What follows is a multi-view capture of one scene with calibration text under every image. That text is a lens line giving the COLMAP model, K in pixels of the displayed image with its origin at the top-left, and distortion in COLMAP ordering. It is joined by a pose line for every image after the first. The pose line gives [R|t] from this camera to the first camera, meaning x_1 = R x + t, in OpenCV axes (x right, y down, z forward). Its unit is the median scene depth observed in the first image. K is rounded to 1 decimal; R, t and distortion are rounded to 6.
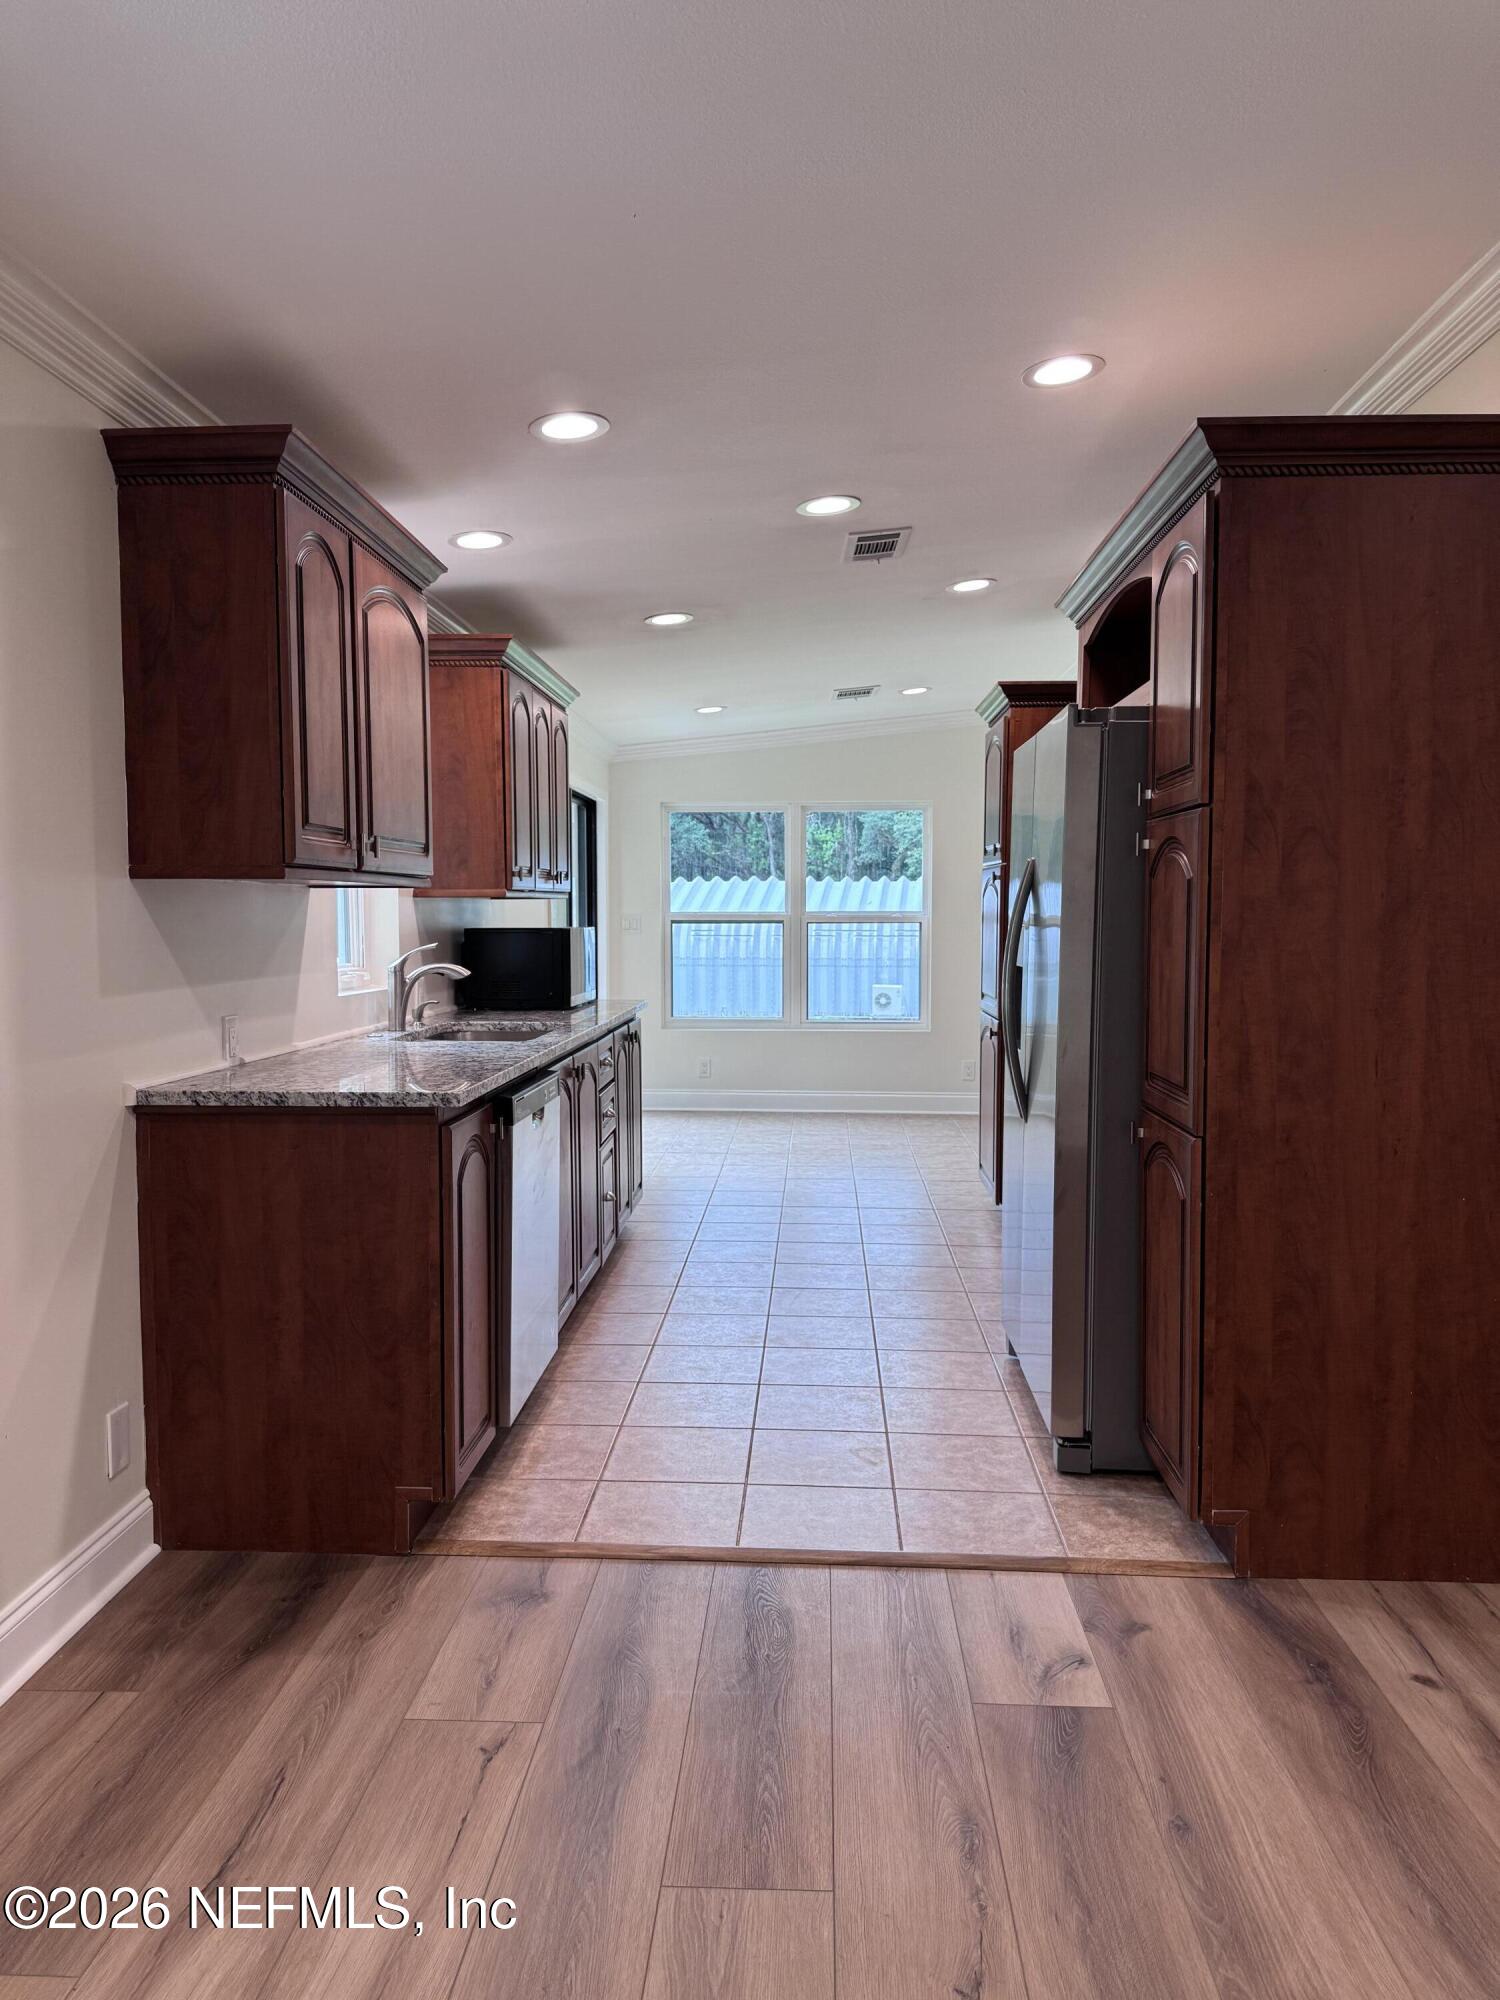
lens RADIAL K [[1426.8, 0, 750.0], [0, 1426.8, 1000.0], [0, 0, 1]] dist [0.030388, -0.040126]
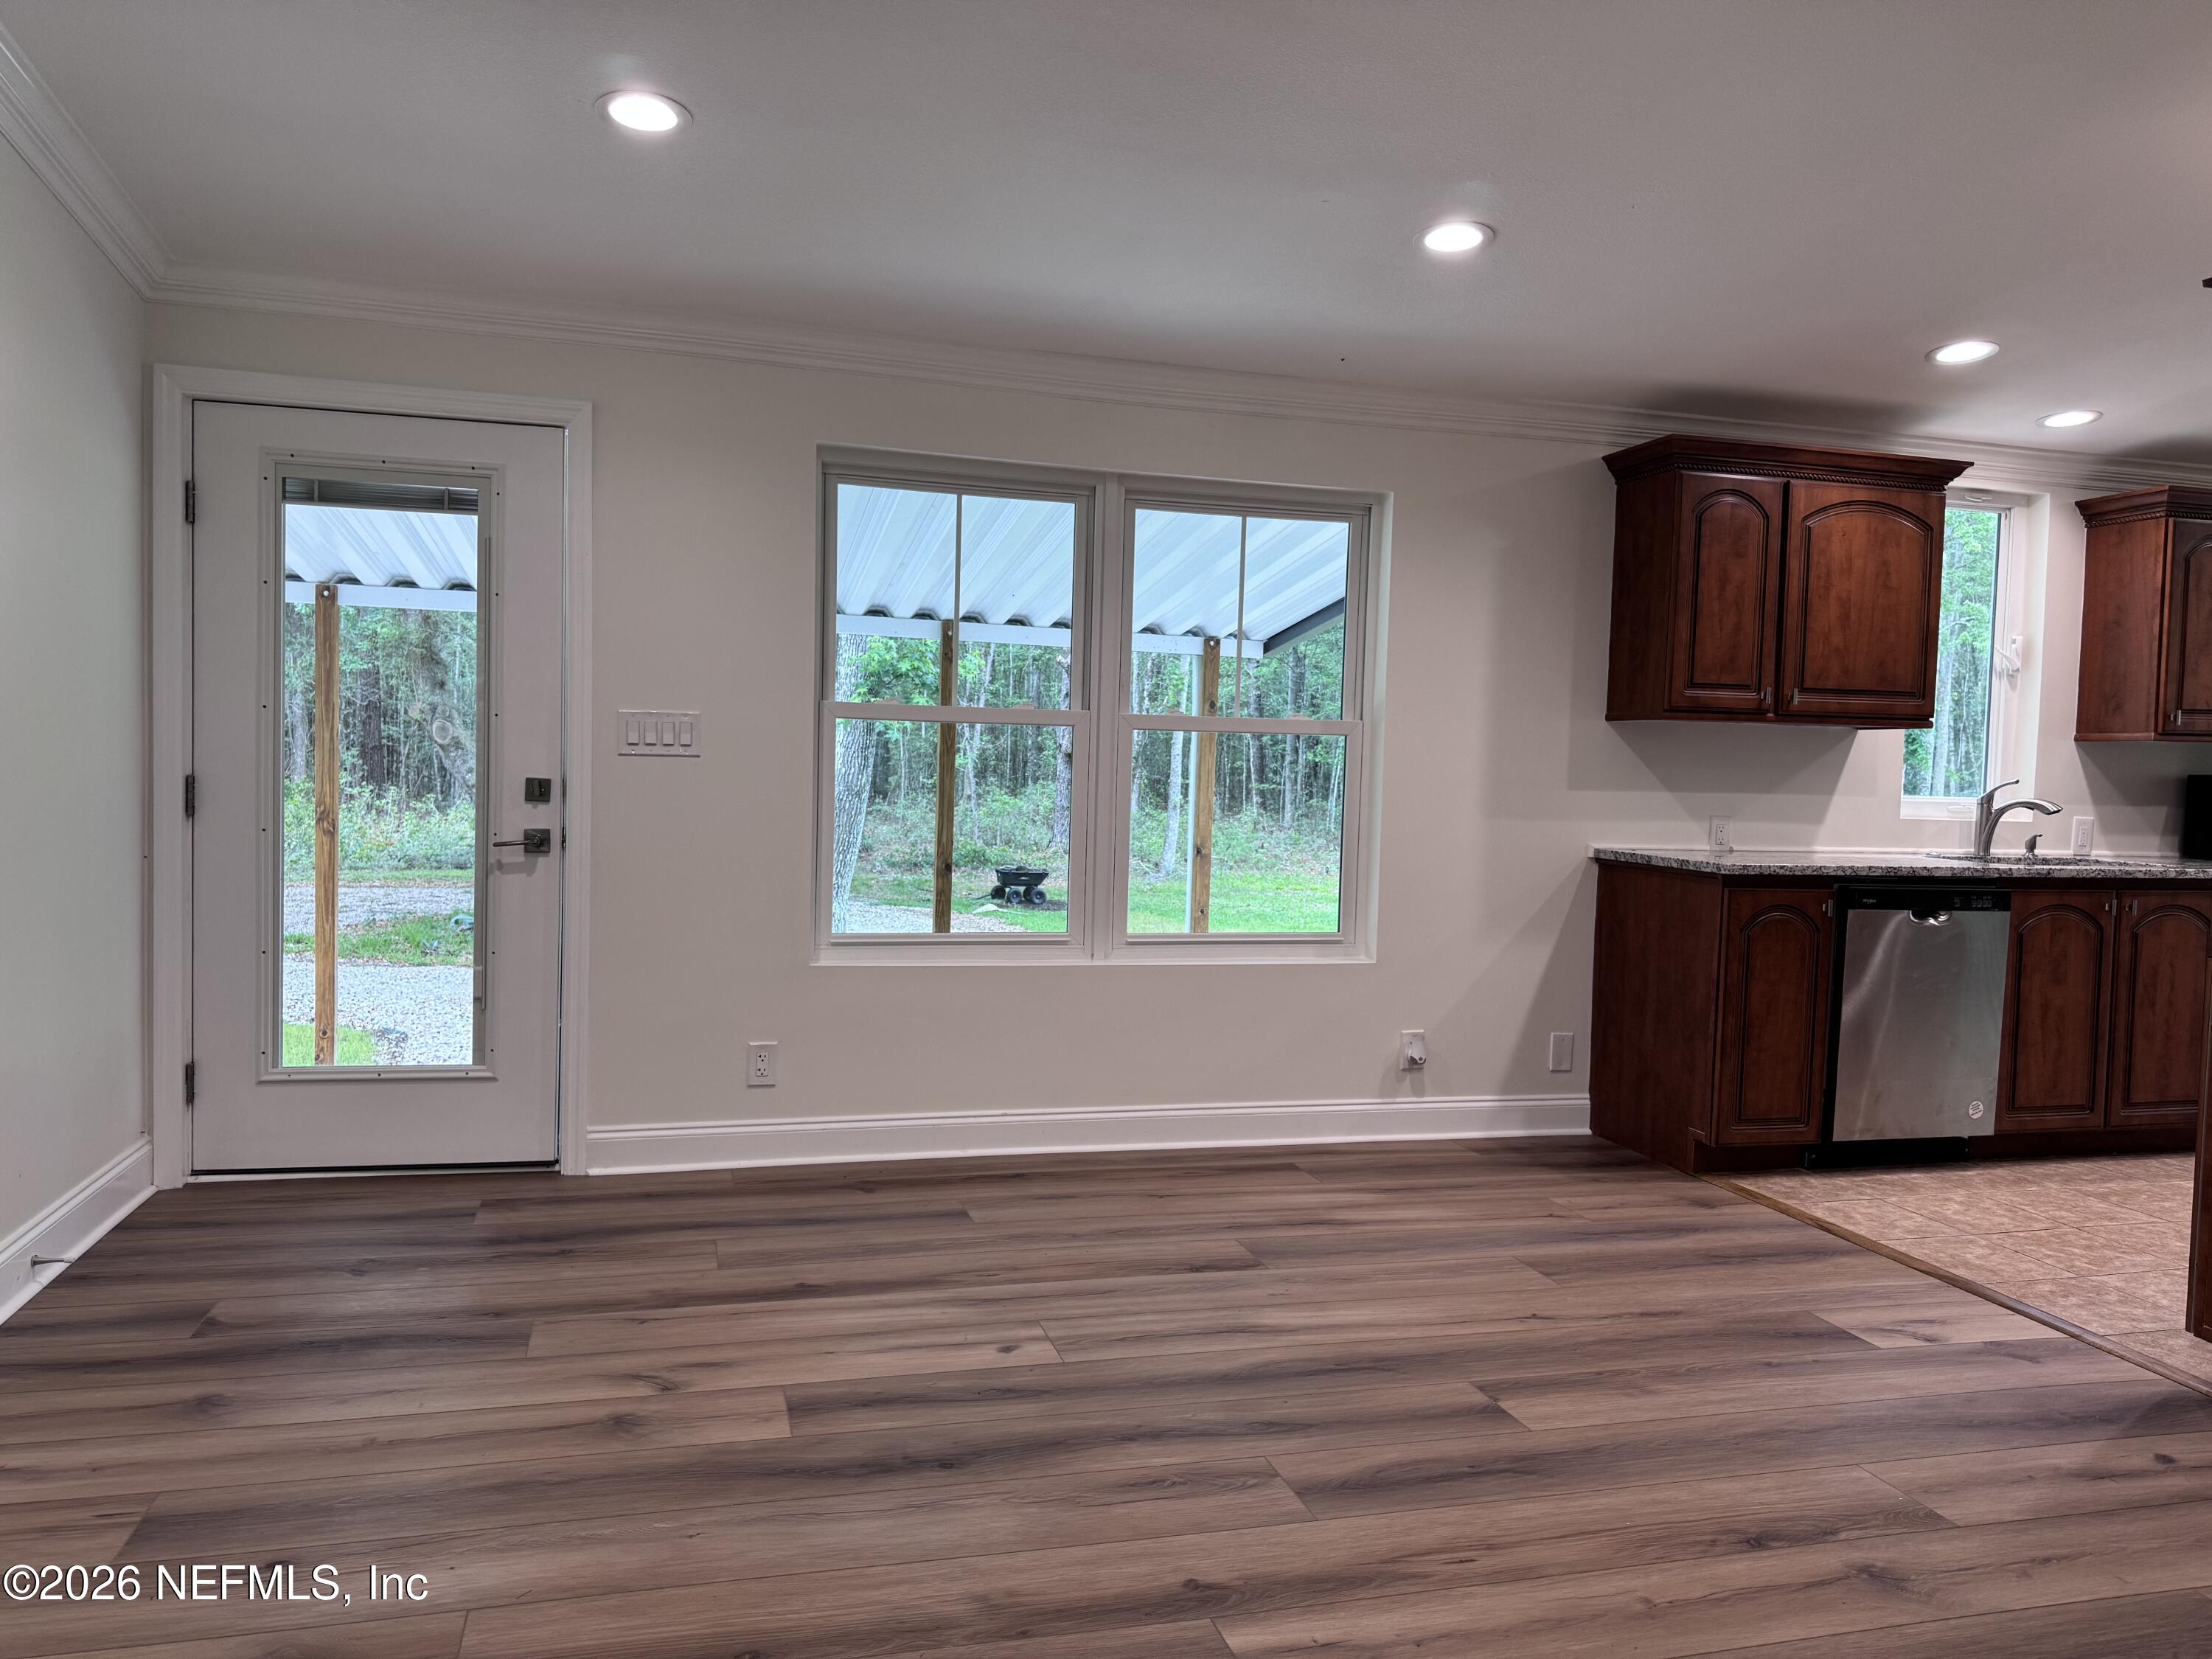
lens RADIAL K [[1578.1, 0, 1106.0], [0, 1578.1, 829.5], [0, 0, 1]] dist [0.030388, -0.040126]
pose [[0.336762, 0.059821, -0.939688, 1.099584], [-0.081650, 0.996076, 0.034150, 0.024734], [0.938043, 0.065225, 0.340325, -0.153027]]
